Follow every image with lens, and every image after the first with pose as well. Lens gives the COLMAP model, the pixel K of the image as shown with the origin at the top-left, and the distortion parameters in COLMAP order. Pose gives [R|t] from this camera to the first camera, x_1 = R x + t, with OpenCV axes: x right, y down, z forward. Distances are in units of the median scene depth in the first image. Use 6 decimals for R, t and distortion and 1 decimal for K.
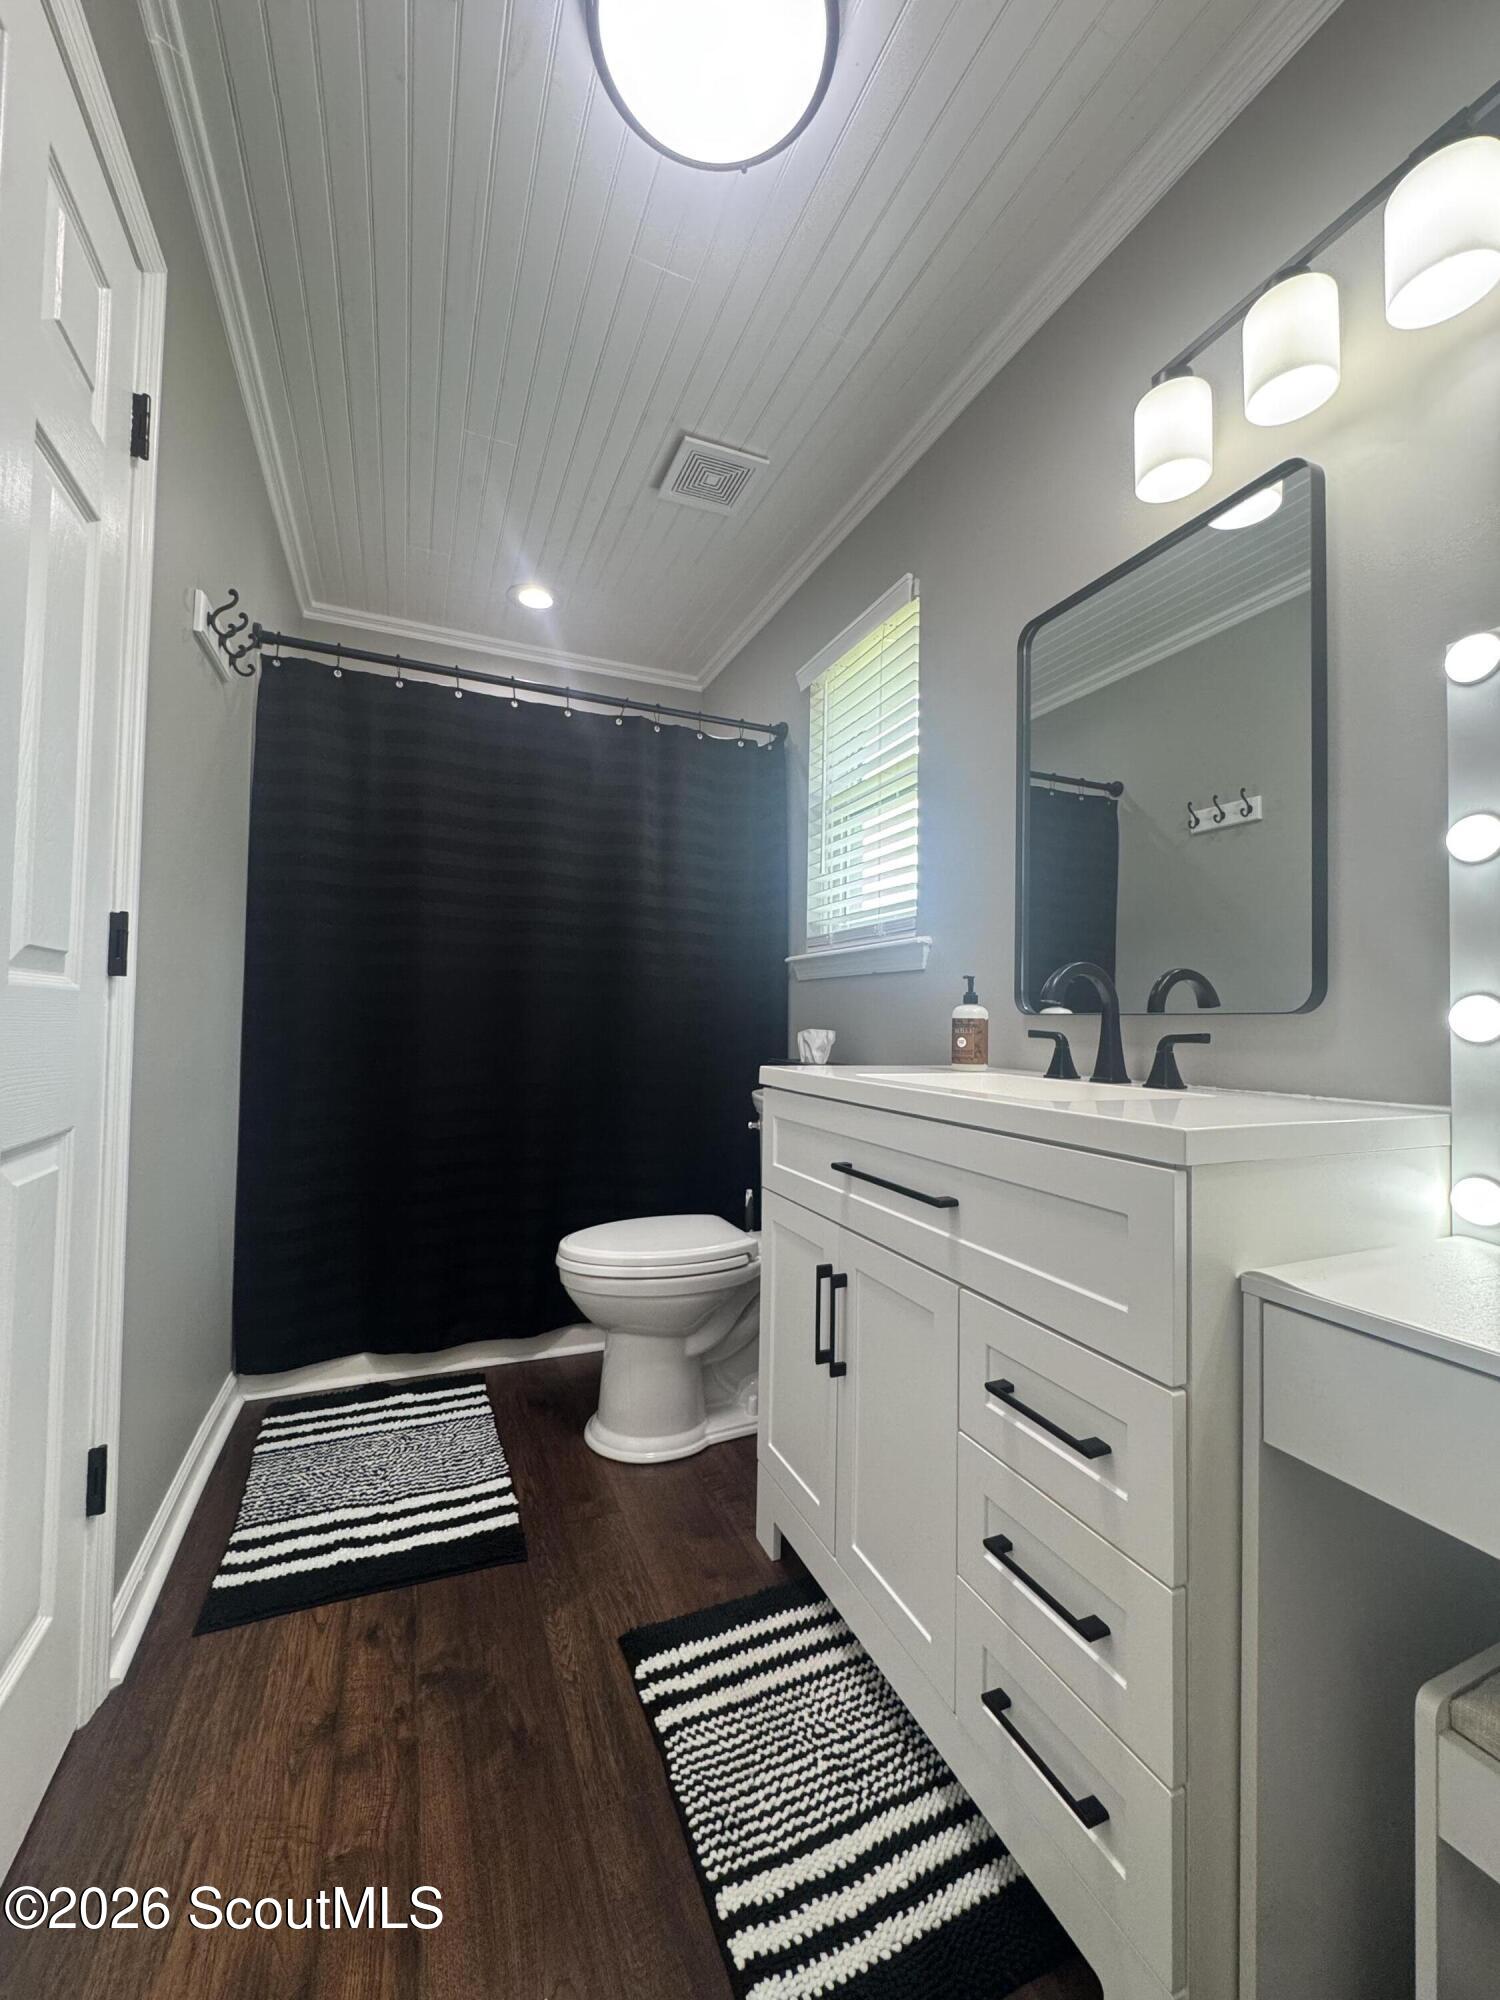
lens RADIAL K [[802.3, 0, 750.0], [0, 802.3, 1000.0], [0, 0, 1]] dist [-0.001127, -0.000405]
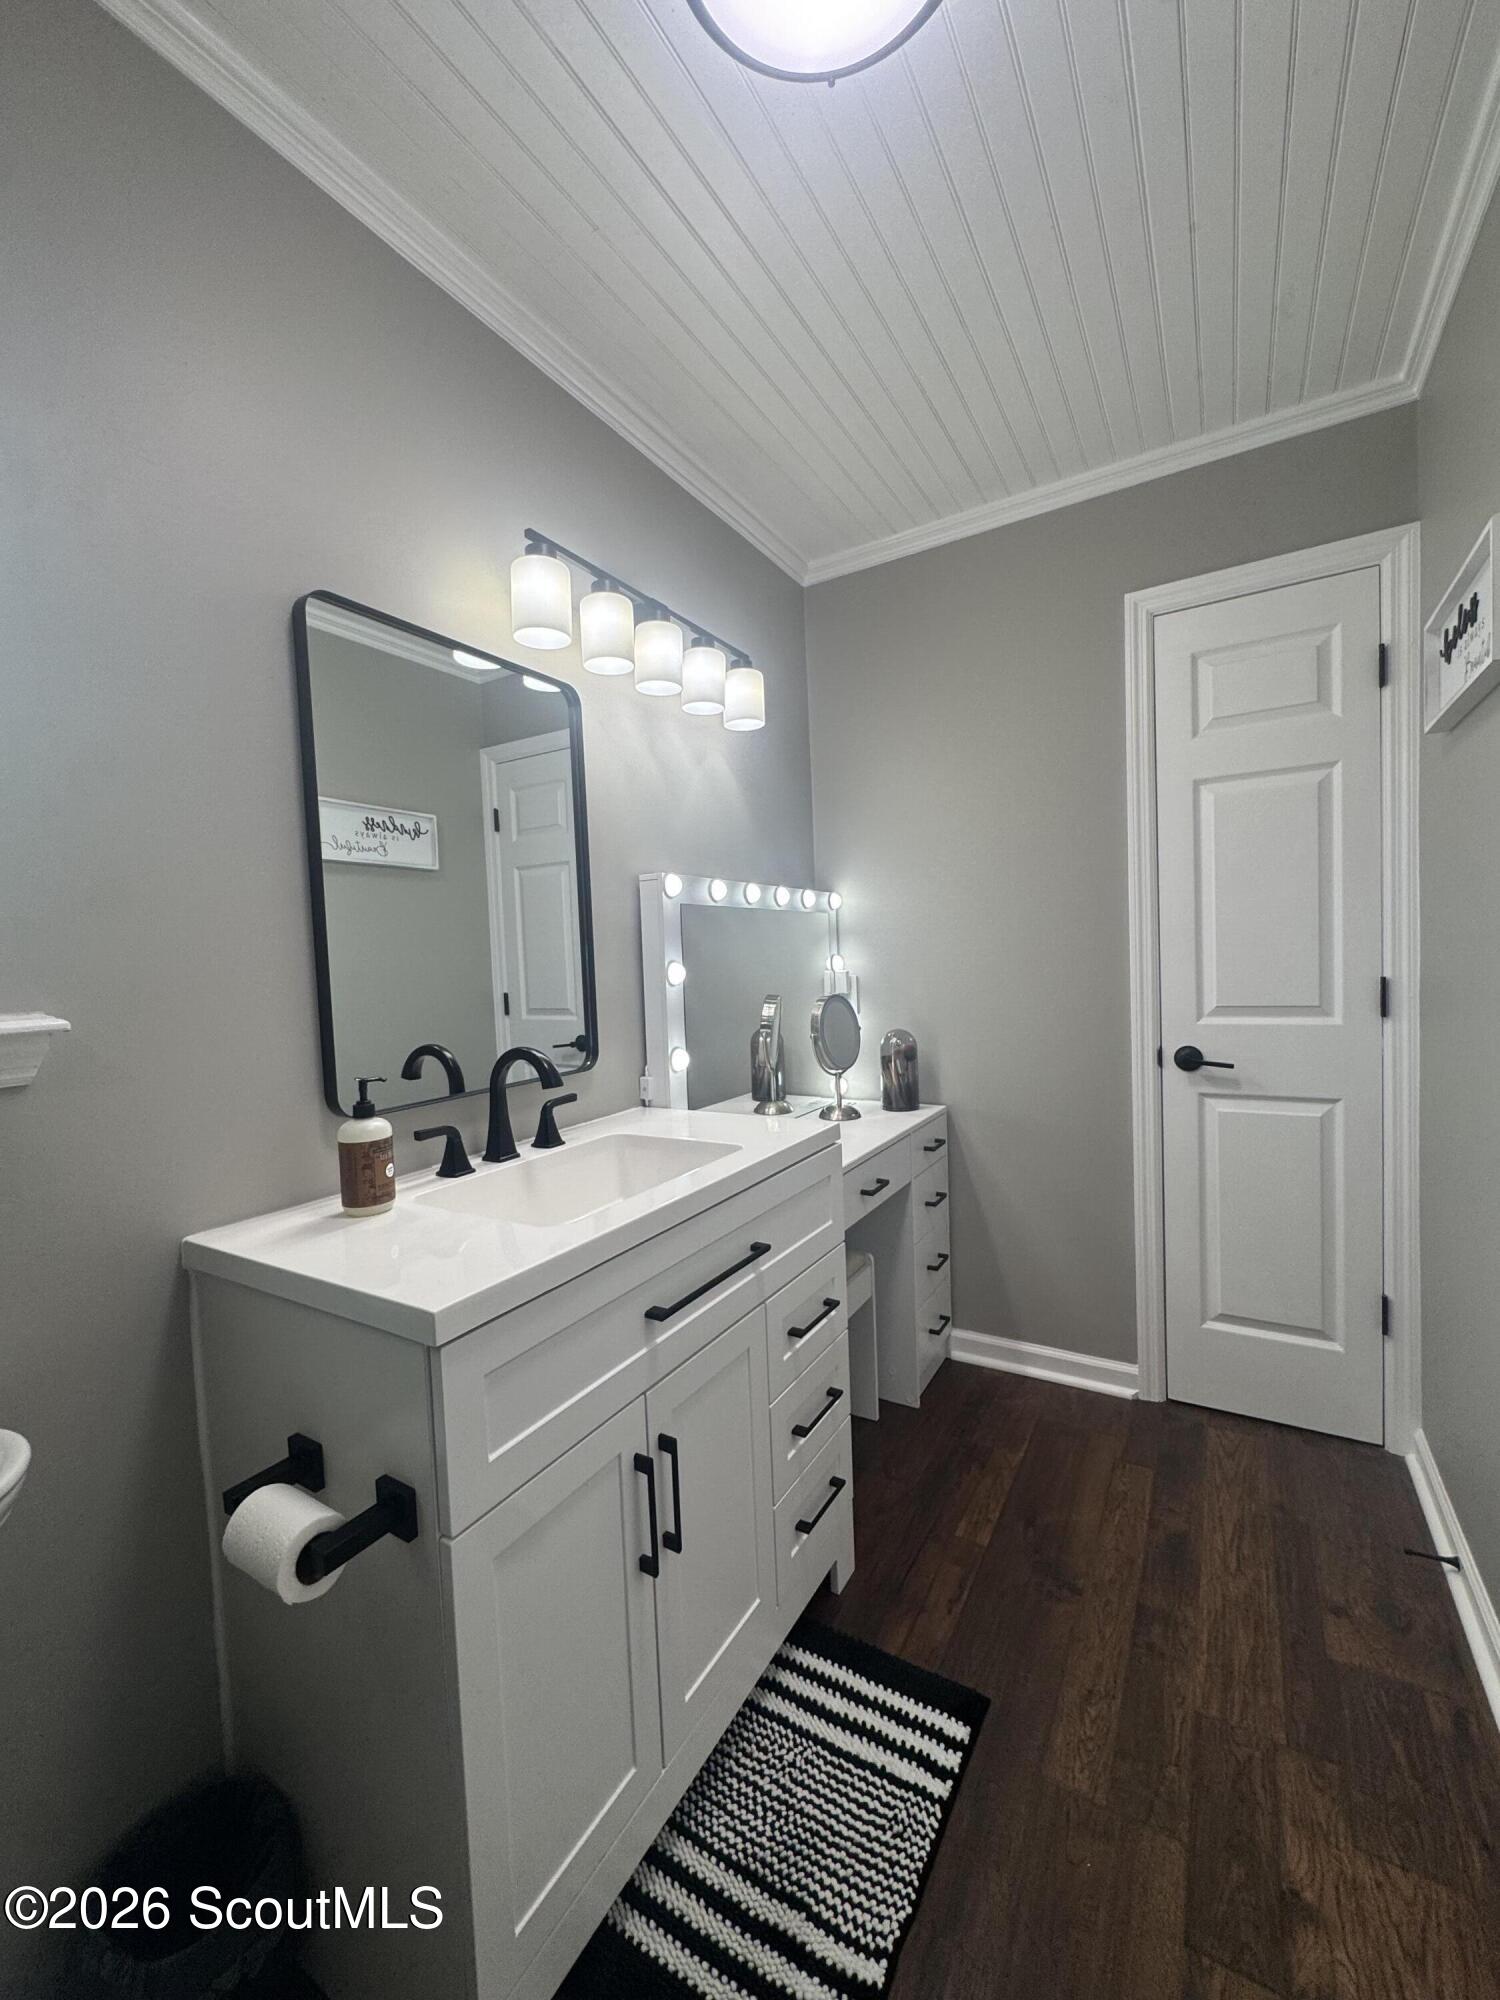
lens RADIAL K [[802.3, 0, 750.0], [0, 802.3, 1000.0], [0, 0, 1]] dist [-0.001127, -0.000405]
pose [[-0.588802, -0.035767, 0.807486, -0.687046], [0.010087, 0.998617, 0.051589, -0.183130], [-0.808215, 0.038521, -0.587627, 1.584039]]
